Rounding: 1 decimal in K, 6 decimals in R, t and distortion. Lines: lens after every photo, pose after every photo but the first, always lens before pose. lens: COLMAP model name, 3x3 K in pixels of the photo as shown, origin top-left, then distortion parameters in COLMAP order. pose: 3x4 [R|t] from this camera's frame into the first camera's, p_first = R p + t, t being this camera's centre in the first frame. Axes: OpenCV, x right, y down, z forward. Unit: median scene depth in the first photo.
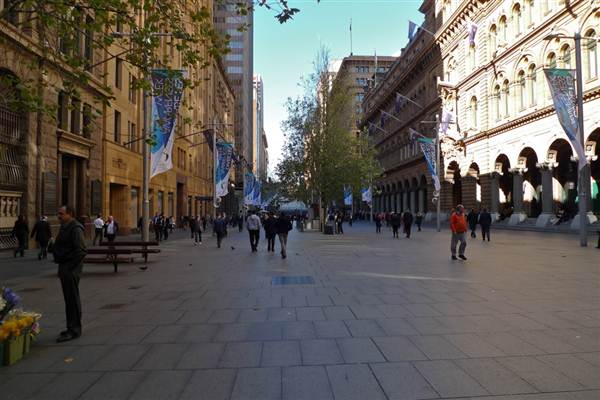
lens RADIAL K [[412.0, 0, 300.0], [0, 412.0, 200.0], [0, 0, 1]] dist [-0.038560, -0.002951]
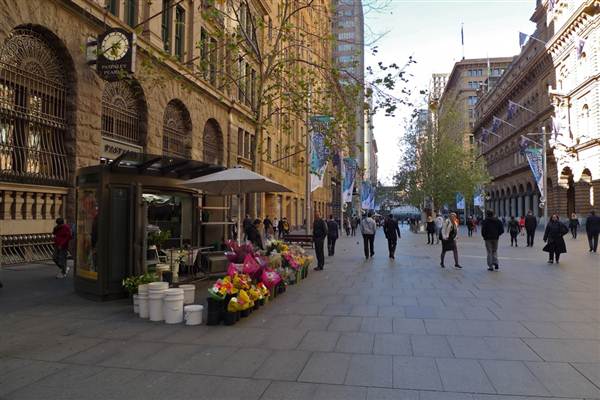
lens RADIAL K [[412.0, 0, 300.0], [0, 412.0, 200.0], [0, 0, 1]] dist [-0.038560, -0.002951]
pose [[0.965982, -0.004673, -0.258567, -0.009232], [0.002267, 0.999951, -0.009605, -0.003185], [0.258599, 0.008692, 0.965946, -0.149213]]
